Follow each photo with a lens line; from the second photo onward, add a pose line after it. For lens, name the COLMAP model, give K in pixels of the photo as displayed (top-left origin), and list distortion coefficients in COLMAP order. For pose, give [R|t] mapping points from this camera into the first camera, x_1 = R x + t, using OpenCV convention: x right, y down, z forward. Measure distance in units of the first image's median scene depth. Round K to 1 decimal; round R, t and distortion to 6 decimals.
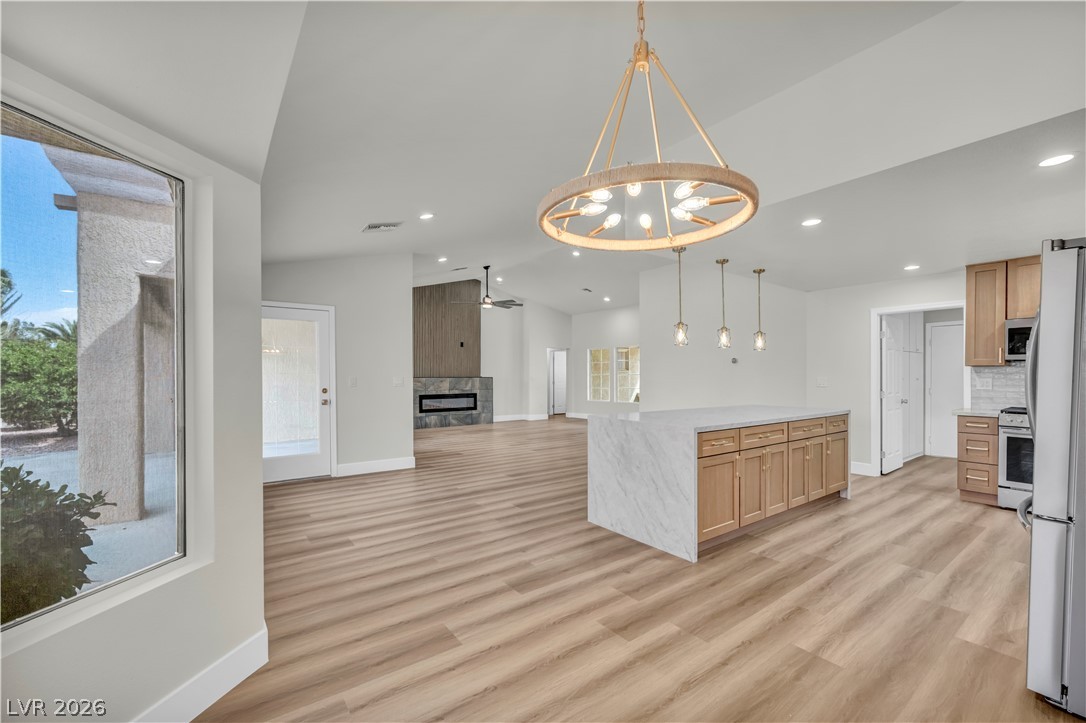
lens RADIAL K [[440.6, 0, 556.9], [0, 440.6, 381.6], [0, 0, 1]] dist [-0.003226, 0.000242]
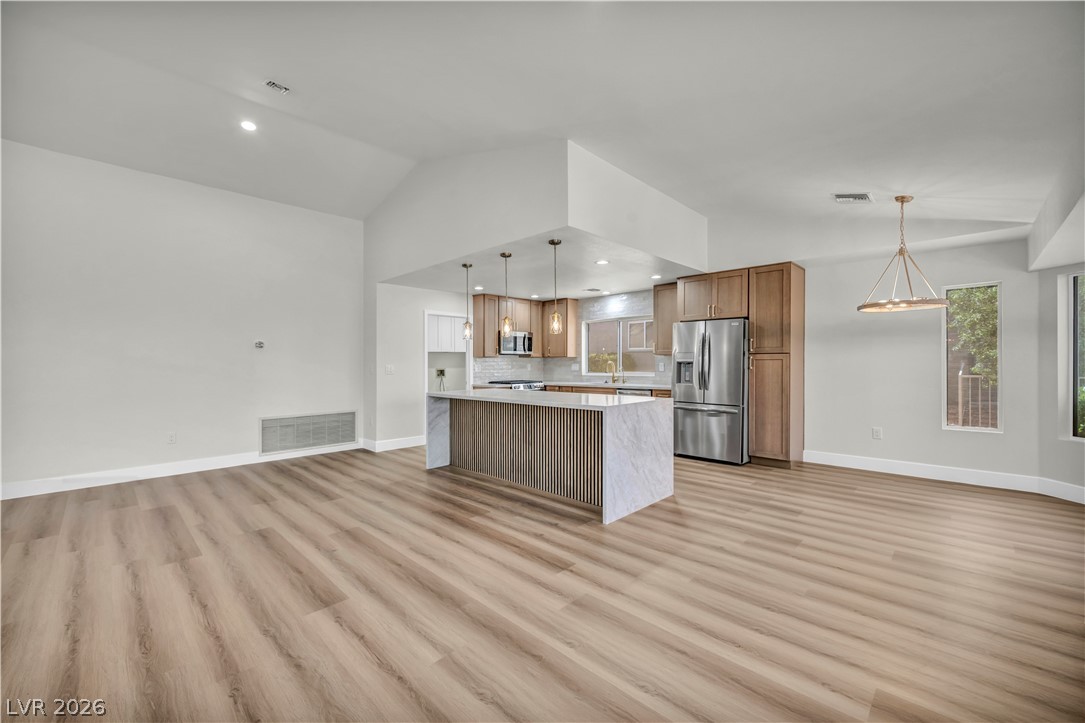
lens RADIAL K [[440.2, 0, 528.2], [0, 440.2, 358.5], [0, 0, 1]] dist [-0.003226, 0.000242]
pose [[-0.123937, 0.010736, 0.992232, -0.692982], [0.021208, 0.999742, -0.008168, -0.014311], [-0.992063, 0.020030, -0.124133, 1.094113]]
